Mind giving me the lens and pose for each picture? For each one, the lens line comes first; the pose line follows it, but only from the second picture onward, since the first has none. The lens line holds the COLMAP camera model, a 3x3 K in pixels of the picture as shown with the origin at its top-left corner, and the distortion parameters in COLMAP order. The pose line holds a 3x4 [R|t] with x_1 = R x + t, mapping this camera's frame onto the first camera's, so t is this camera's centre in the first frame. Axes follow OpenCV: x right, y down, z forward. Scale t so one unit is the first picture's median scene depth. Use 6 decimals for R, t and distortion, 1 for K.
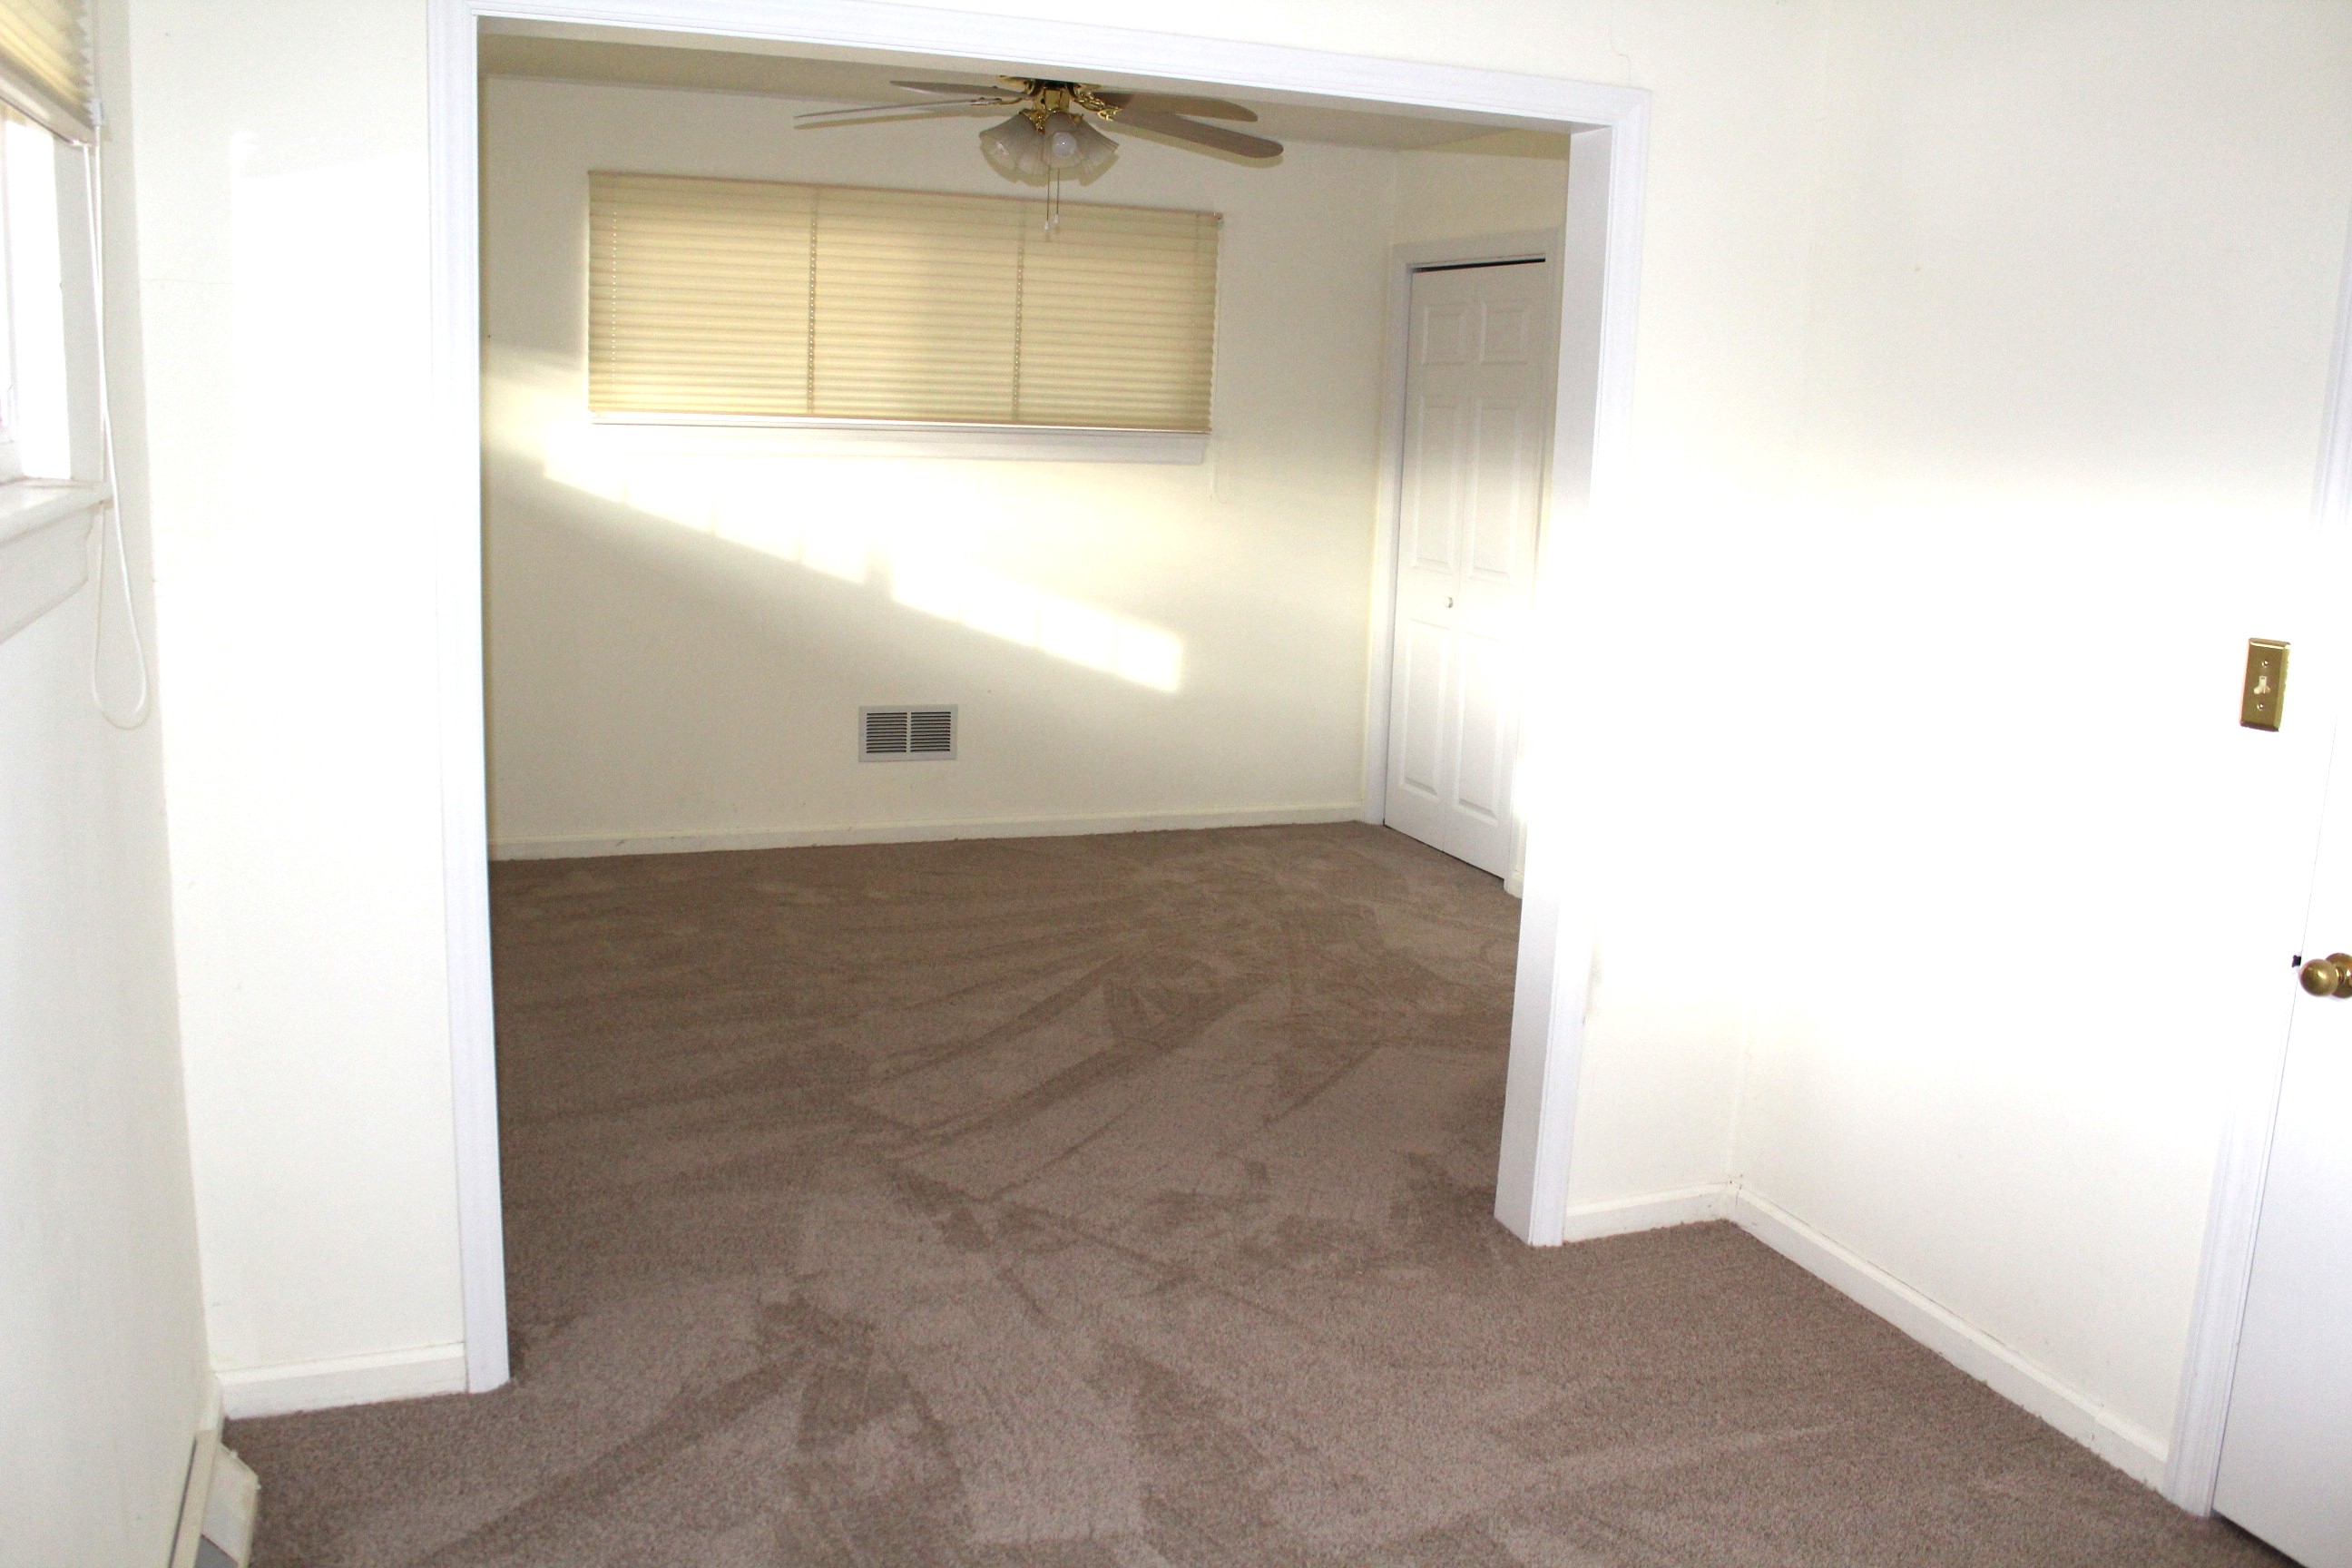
lens RADIAL K [[1975.1, 0, 1154.5], [0, 1975.1, 776.2], [0, 0, 1]] dist [-0.168377, 0.157707]
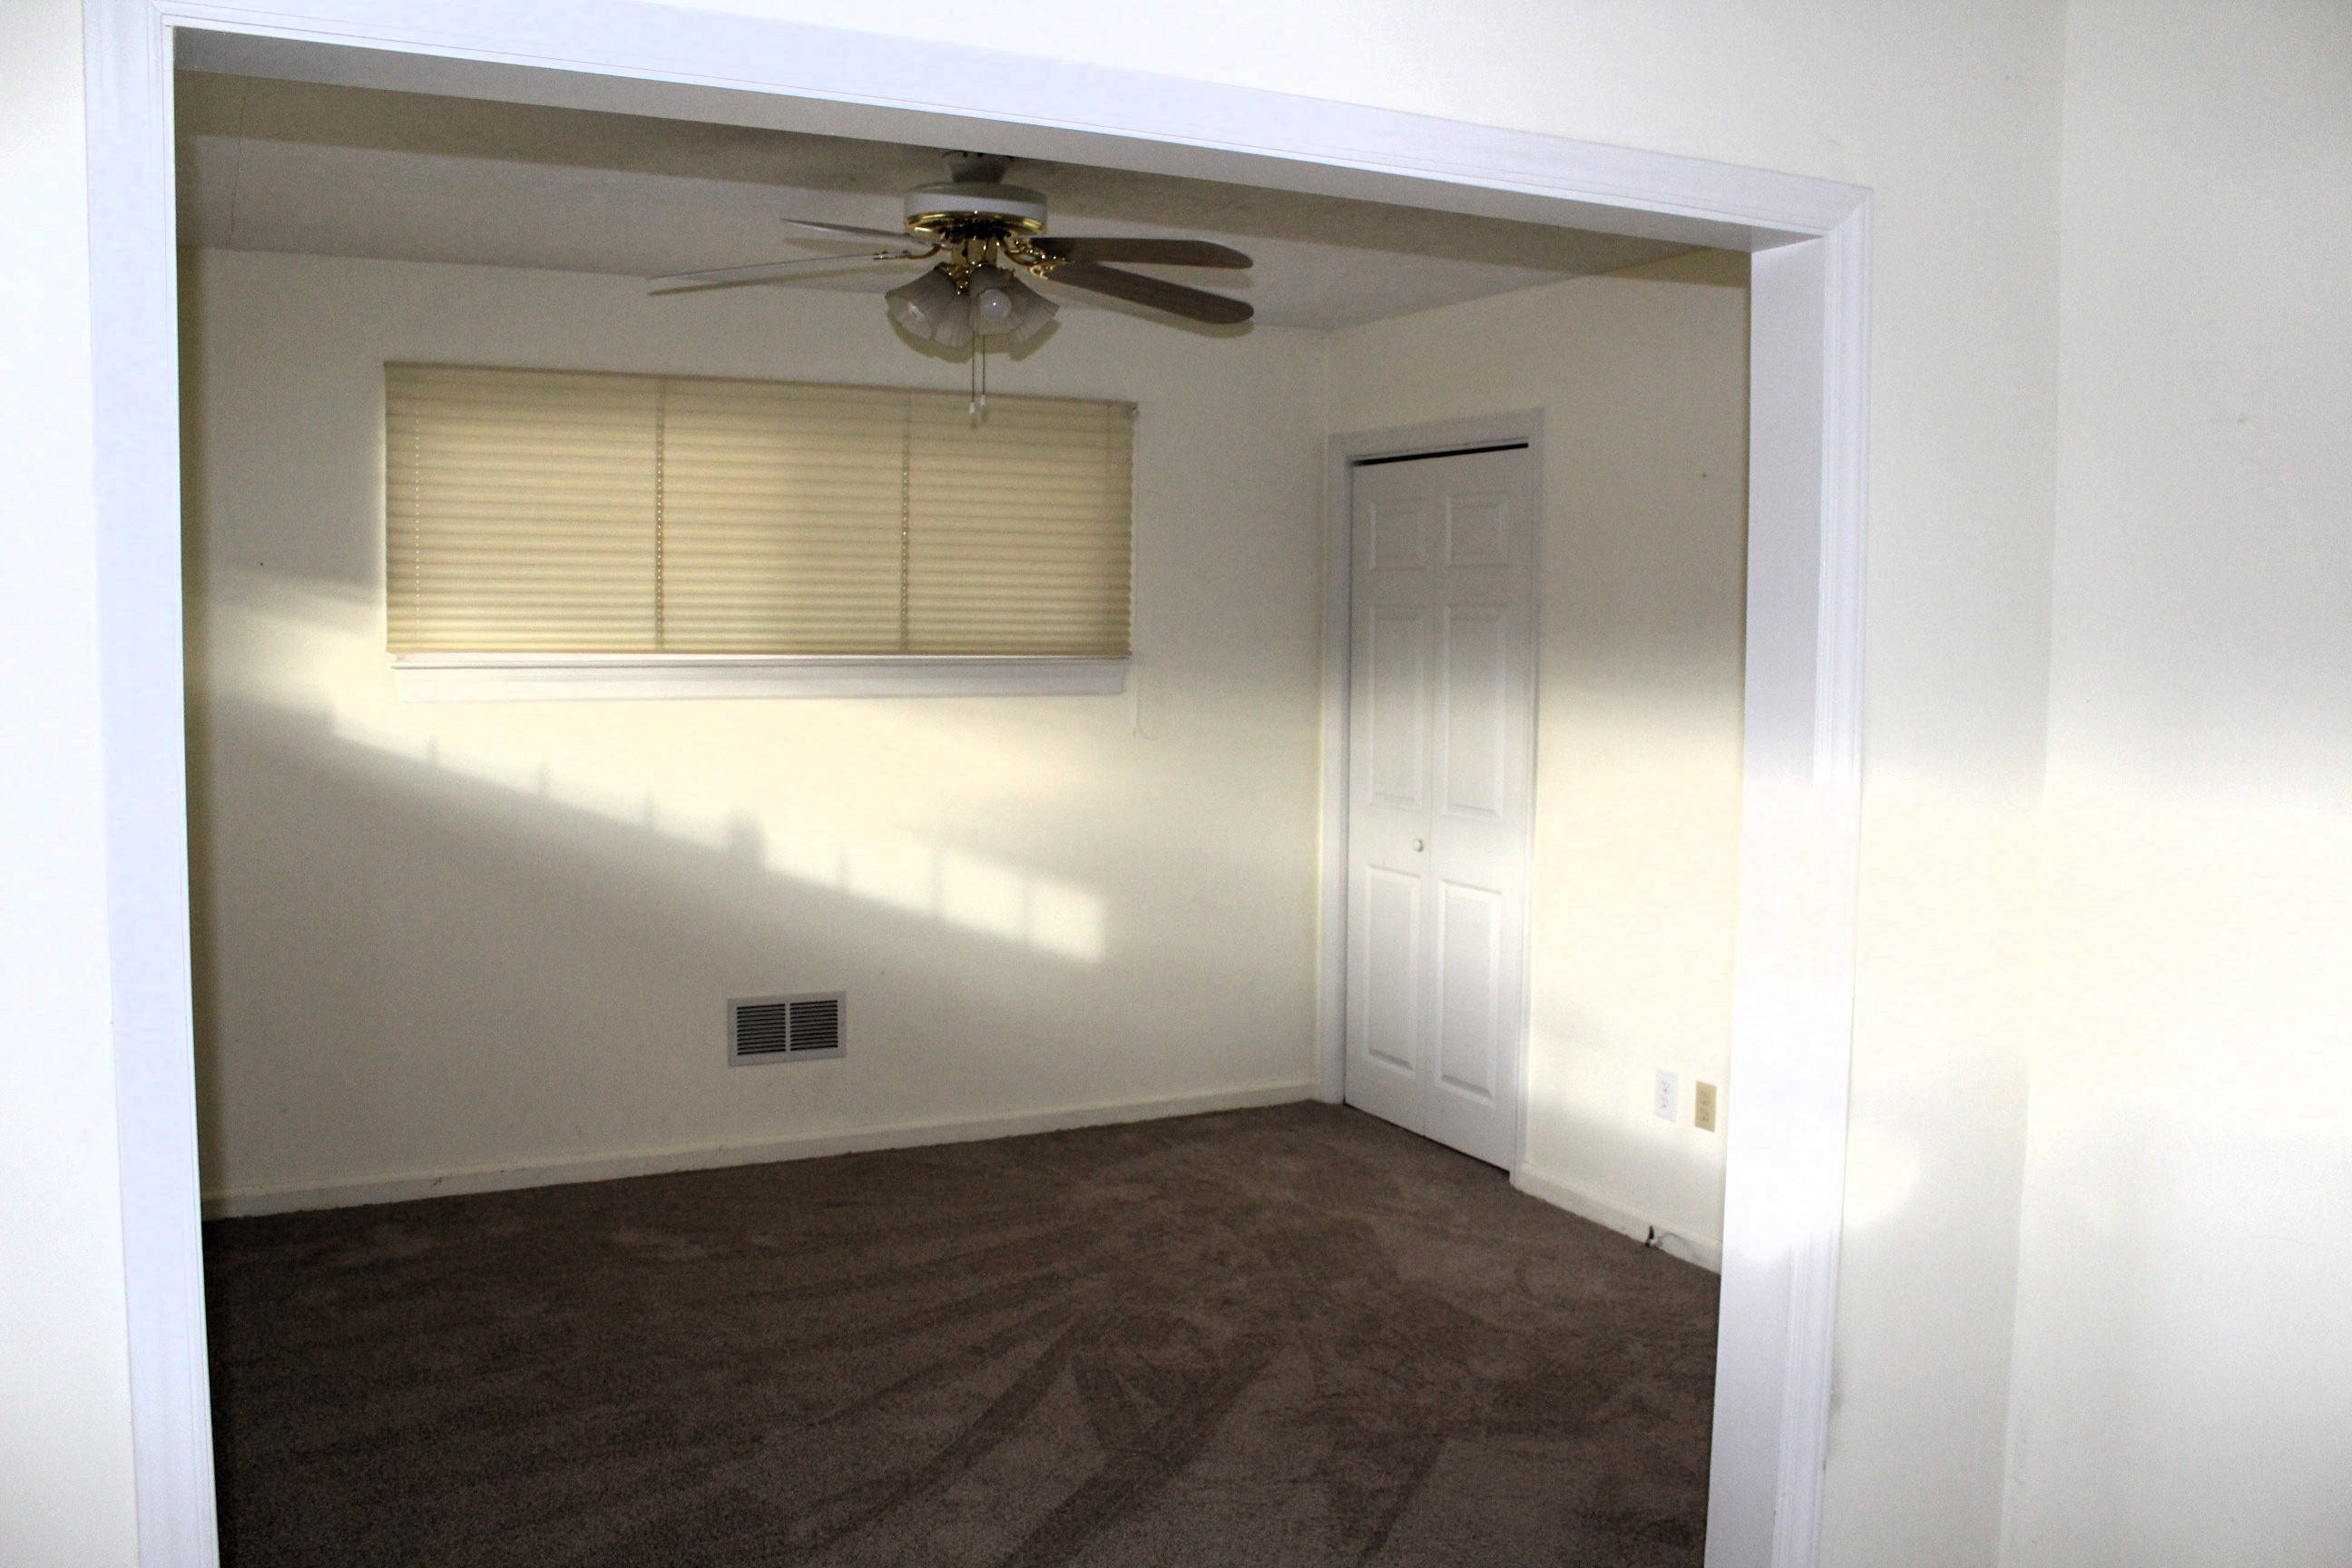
lens RADIAL K [[1975.1, 0, 1154.5], [0, 1975.1, 776.2], [0, 0, 1]] dist [-0.168377, 0.157707]
pose [[0.995136, -0.035548, 0.091874, -0.046986], [0.045116, 0.993527, -0.104256, -0.037516], [-0.087574, 0.107894, 0.990298, 0.173376]]
